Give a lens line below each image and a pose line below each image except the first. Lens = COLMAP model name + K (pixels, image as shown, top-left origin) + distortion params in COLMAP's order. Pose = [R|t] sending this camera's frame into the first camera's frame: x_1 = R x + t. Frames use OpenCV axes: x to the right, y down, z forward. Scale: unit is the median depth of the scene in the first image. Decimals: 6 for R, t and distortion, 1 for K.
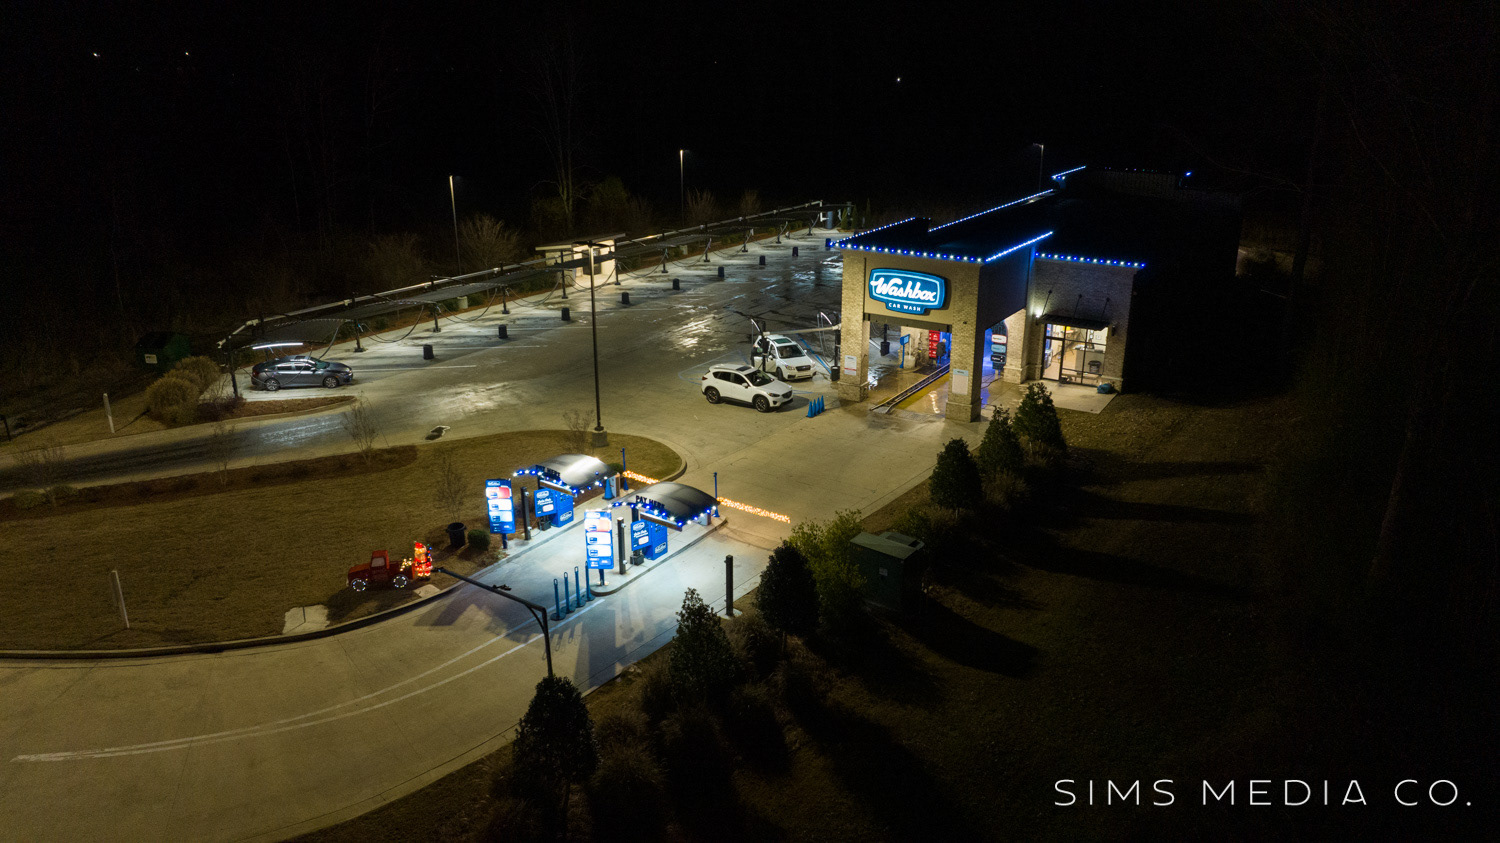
lens RADIAL K [[1025.7, 0, 772.6], [0, 1025.7, 426.6], [0, 0, 1]] dist [-0.012753, -0.002537]
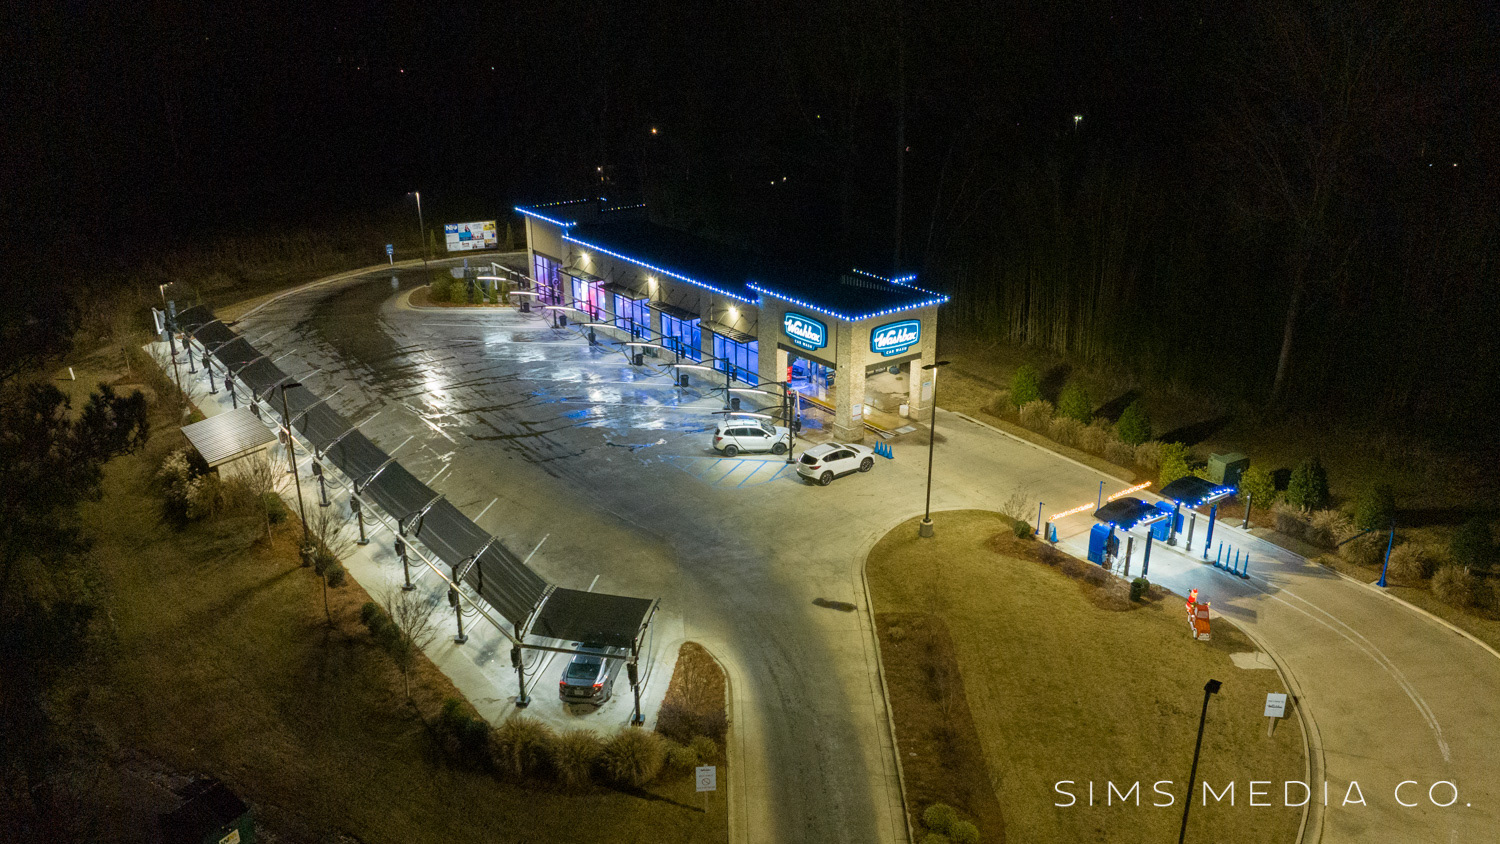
lens RADIAL K [[1150.1, 0, 728.8], [0, 1150.1, 454.7], [0, 0, 1]] dist [-0.015966, -0.002879]
pose [[0.381628, -0.357951, 0.852192, -1.222871], [0.321850, 0.915733, 0.240509, -0.411738], [-0.866471, 0.182493, 0.464676, 0.545862]]
